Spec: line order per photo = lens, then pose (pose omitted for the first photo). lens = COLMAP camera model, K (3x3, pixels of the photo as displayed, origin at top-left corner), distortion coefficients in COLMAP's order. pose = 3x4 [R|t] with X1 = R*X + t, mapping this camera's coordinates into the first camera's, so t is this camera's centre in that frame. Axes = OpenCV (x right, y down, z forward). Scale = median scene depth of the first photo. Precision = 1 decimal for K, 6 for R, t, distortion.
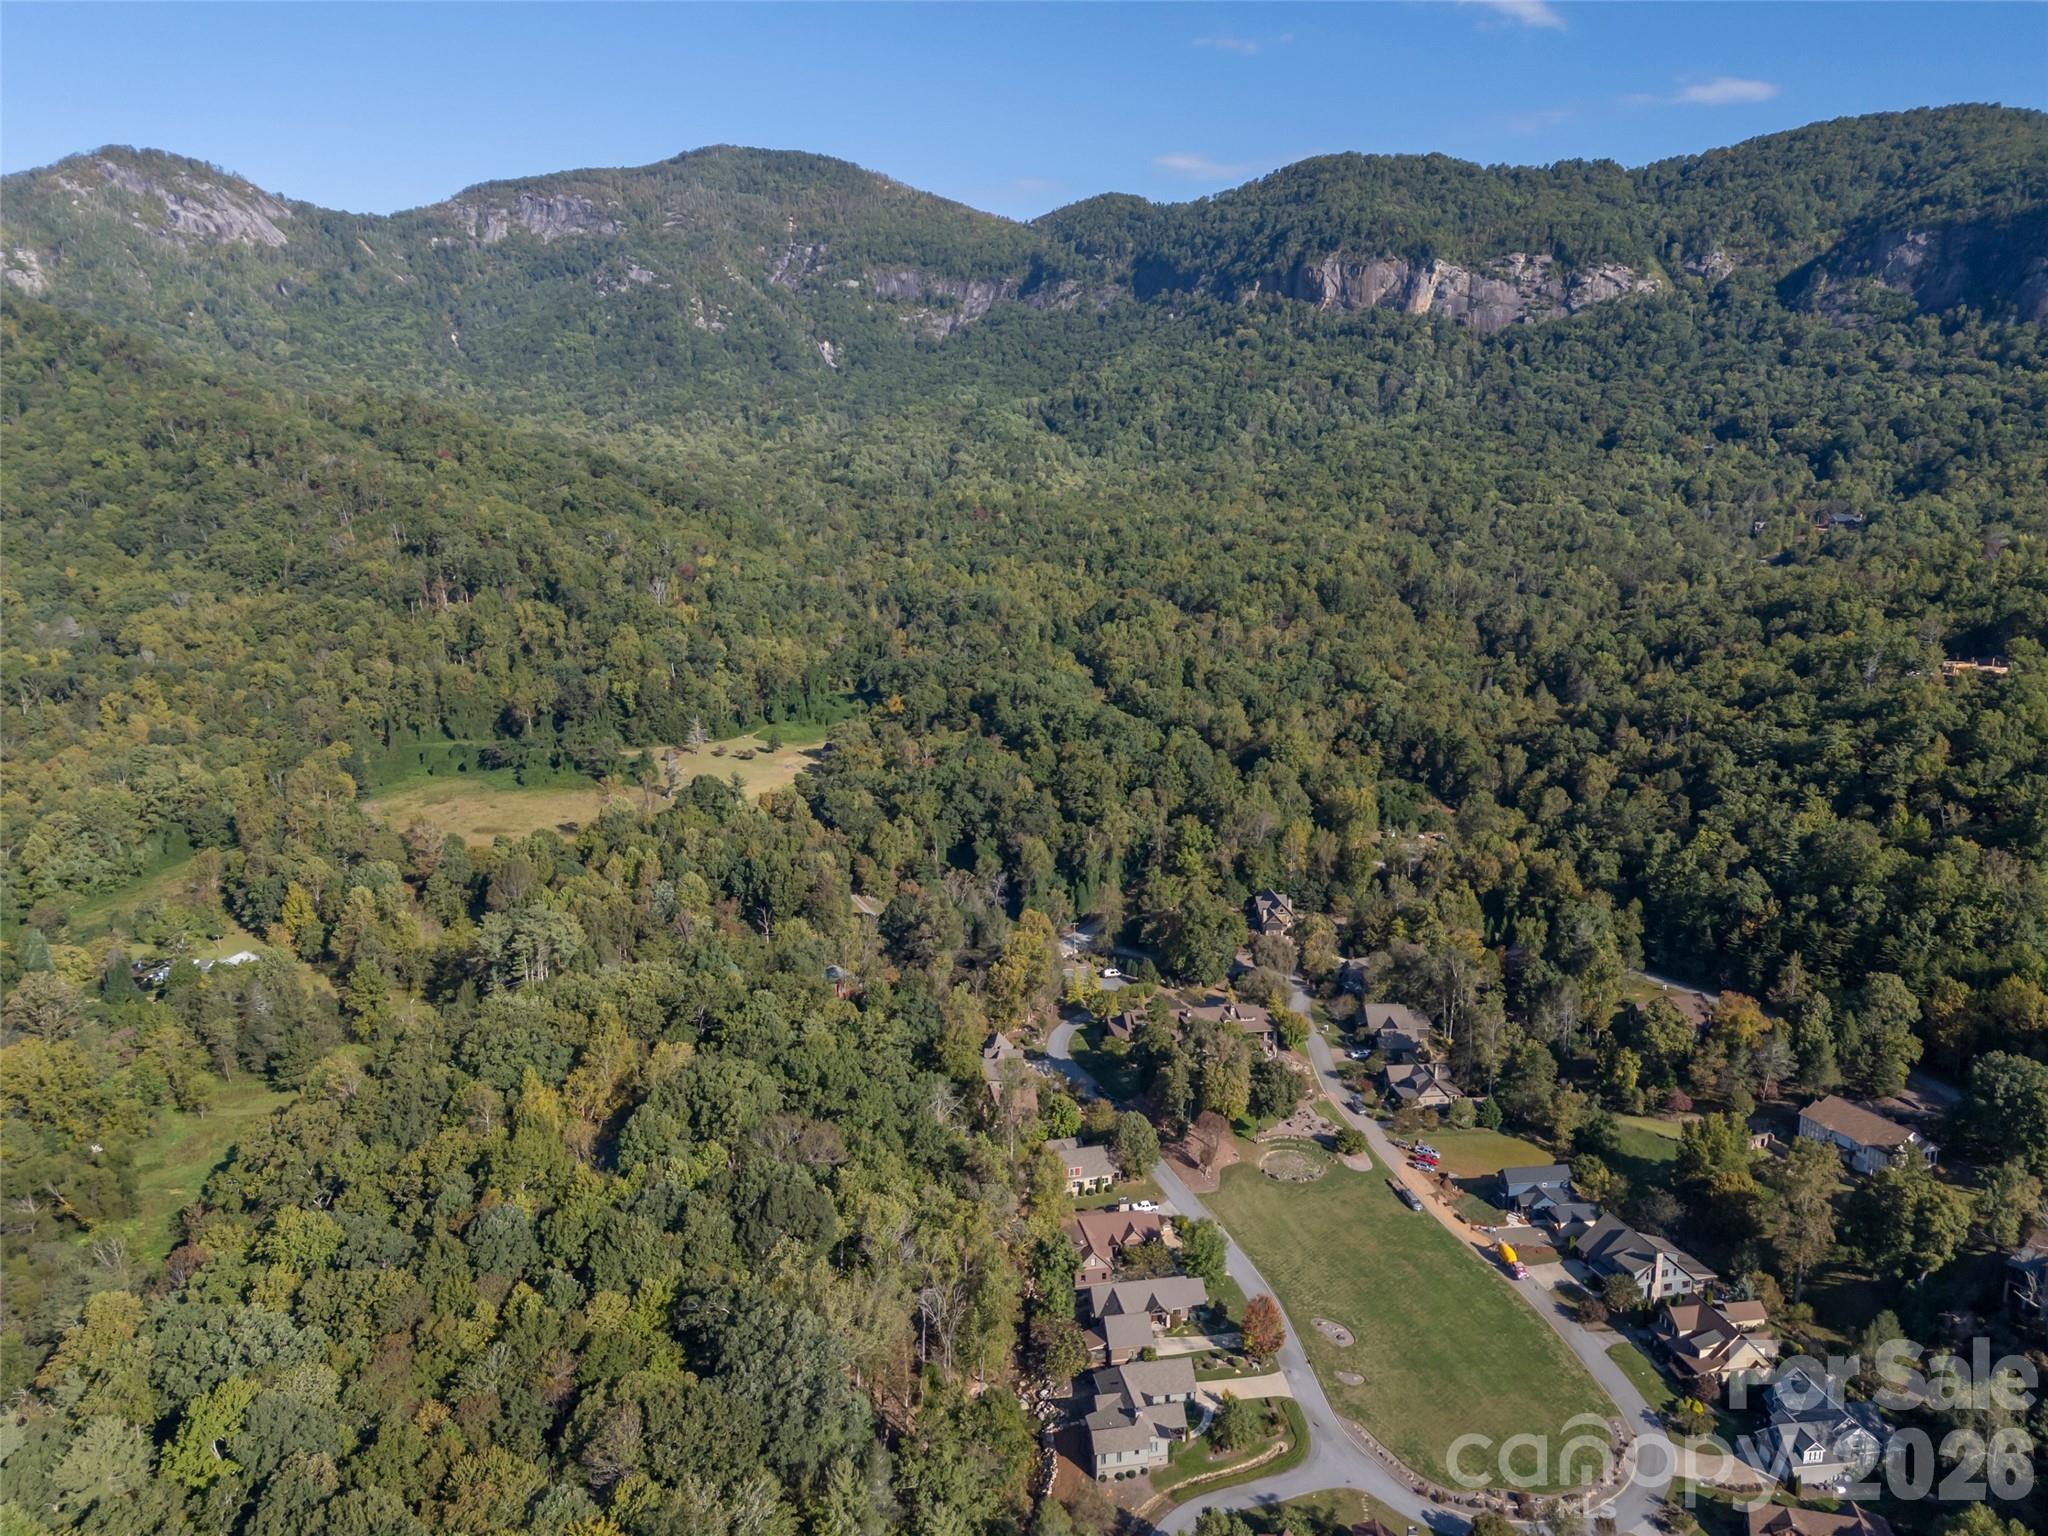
lens RADIAL K [[1504.3, 0, 1031.7], [0, 1504.3, 772.2], [0, 0, 1]] dist [0.087889, -0.058146]
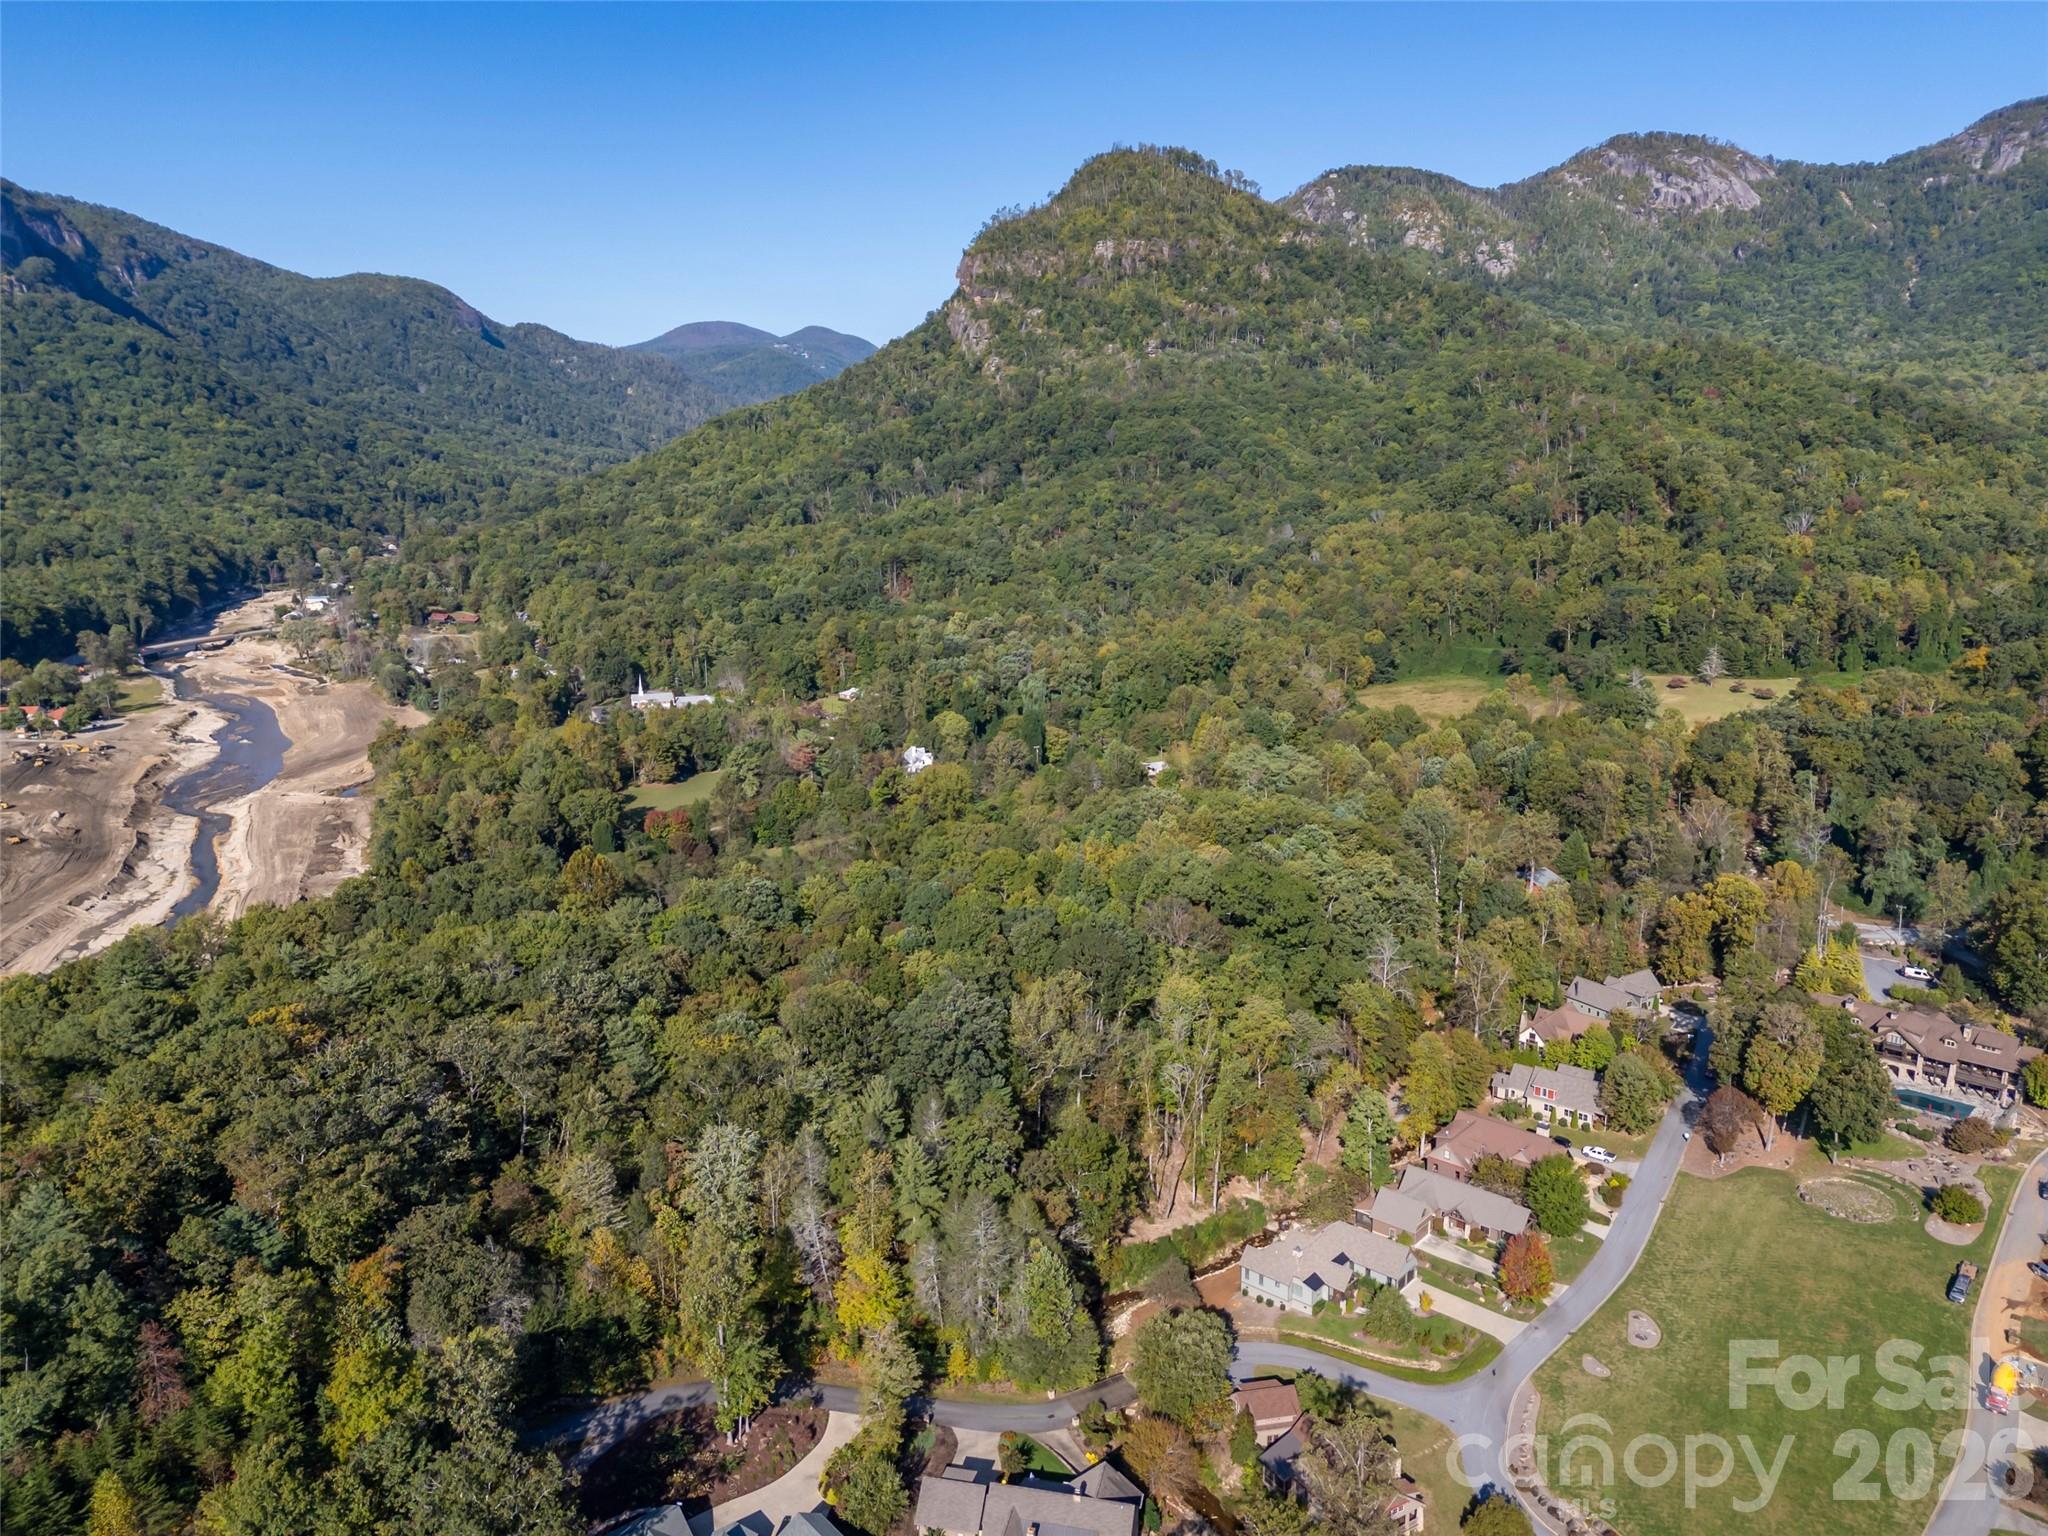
lens RADIAL K [[1504.3, 0, 1015.4], [0, 1504.3, 777.0], [0, 0, 1]] dist [0.087889, -0.058146]
pose [[0.613334, 0.174414, -0.770325, 0.233090], [-0.161424, 0.982407, 0.093907, 0.021935], [0.773152, 0.066753, 0.630698, 0.082969]]
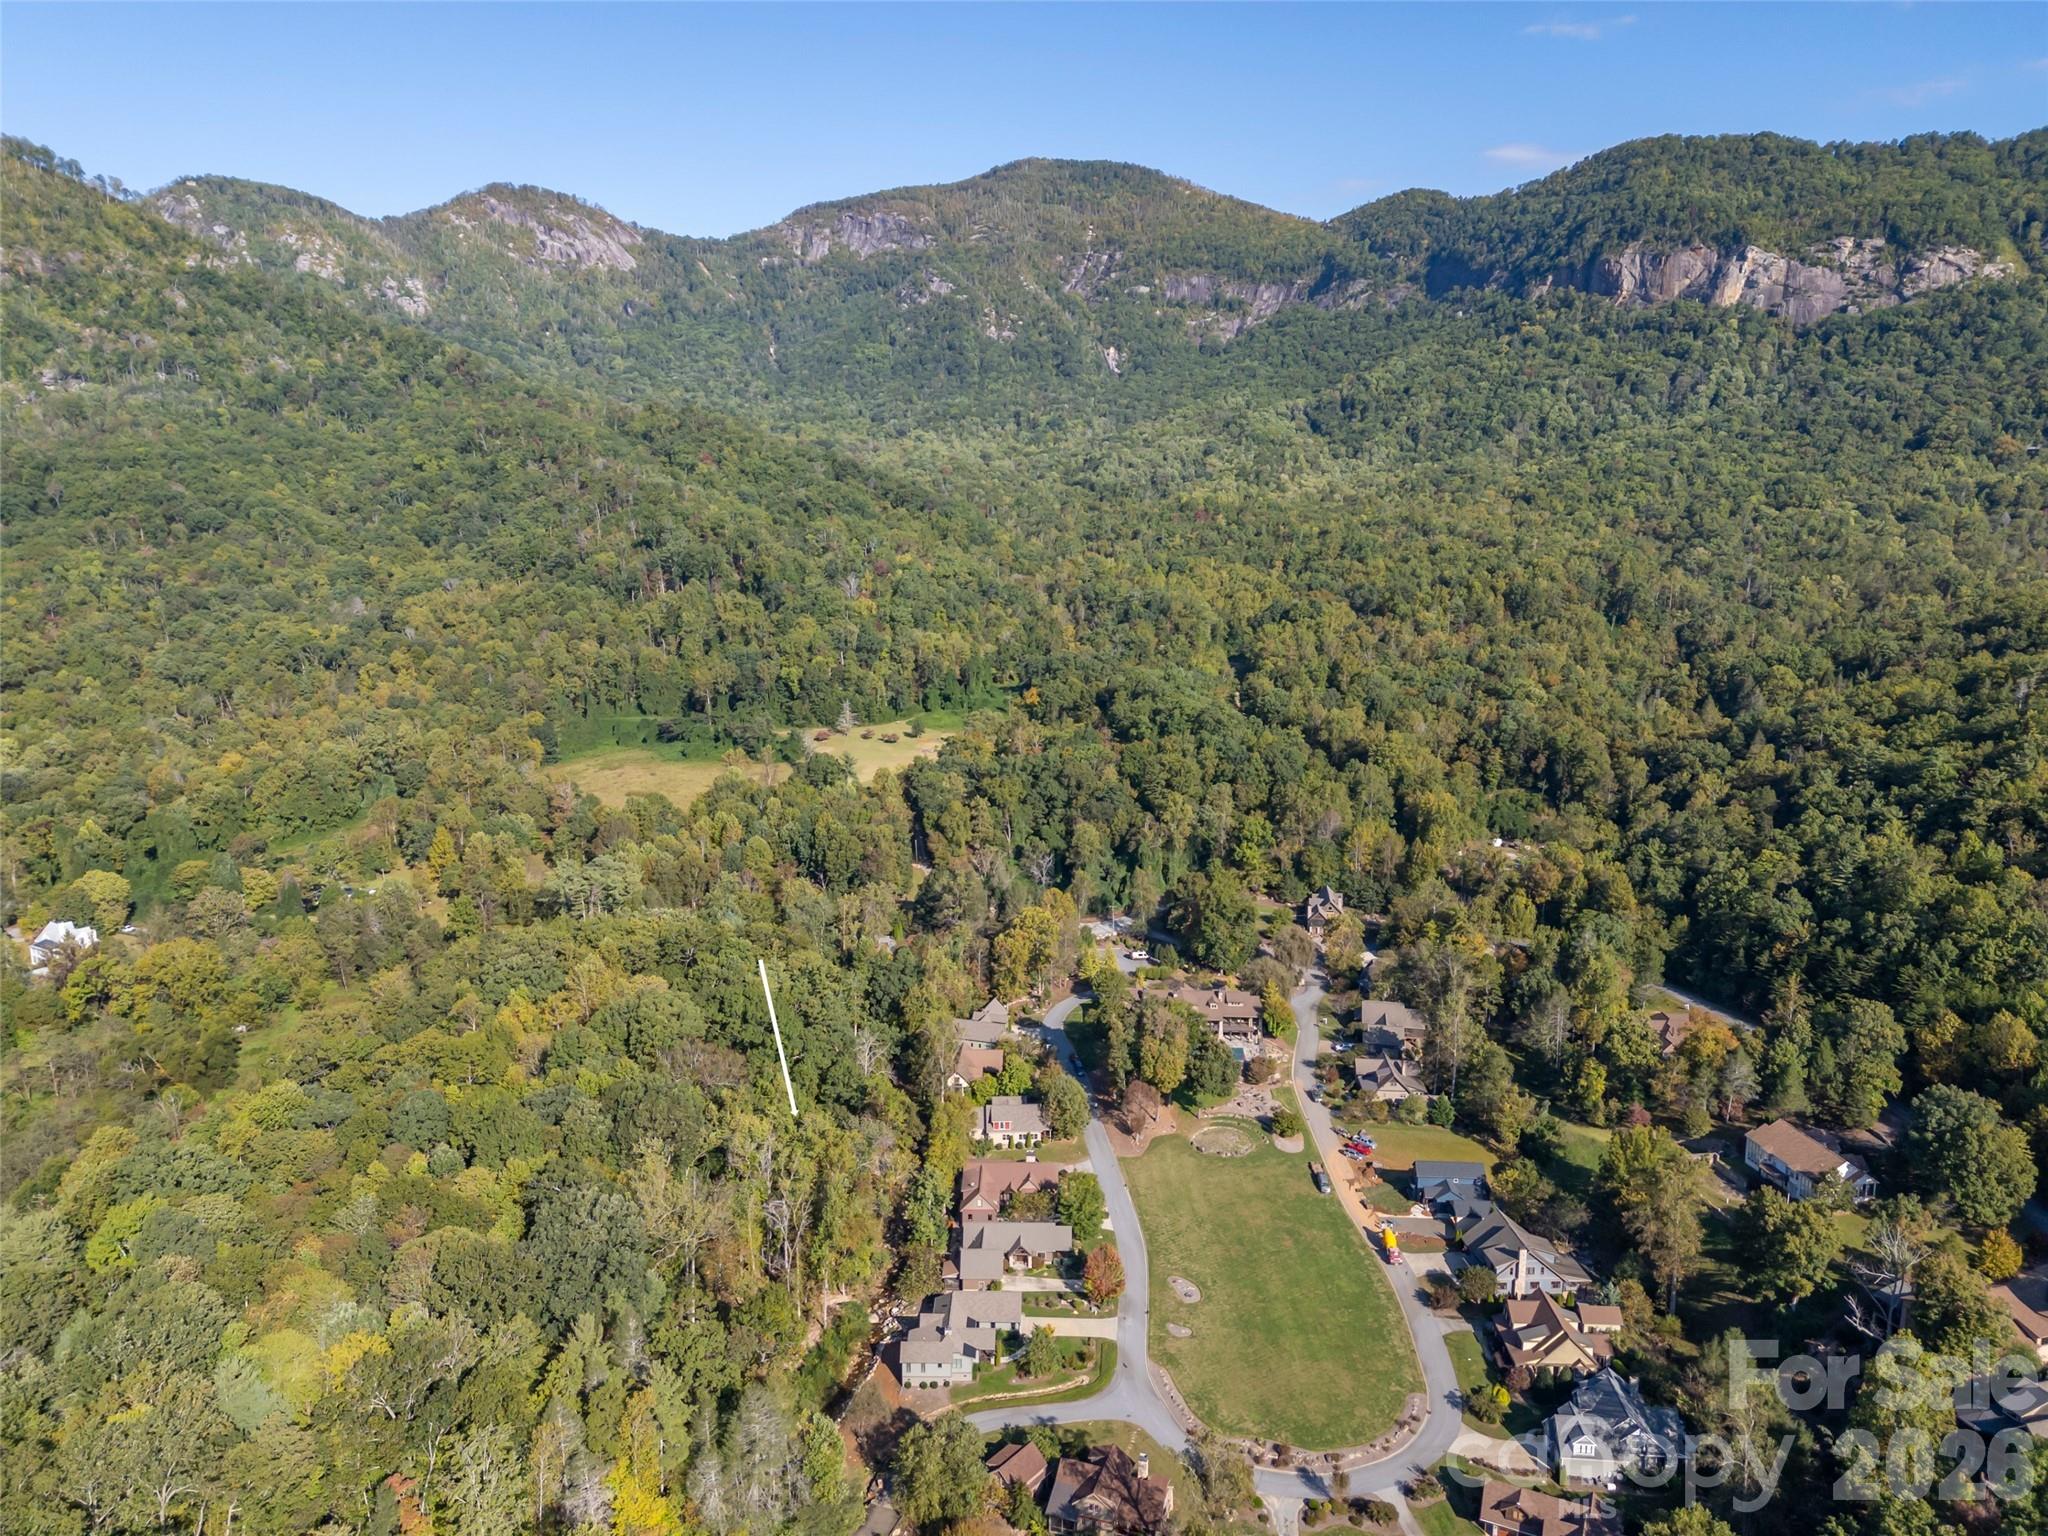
lens RADIAL K [[1504.3, 0, 1029.2], [0, 1504.3, 776.4], [0, 0, 1]] dist [0.087889, -0.058146]
pose [[0.977943, 0.044779, -0.204014, 0.118403], [-0.044776, 0.998986, 0.004634, 0.005591], [0.204014, 0.004603, 0.978957, -0.020009]]
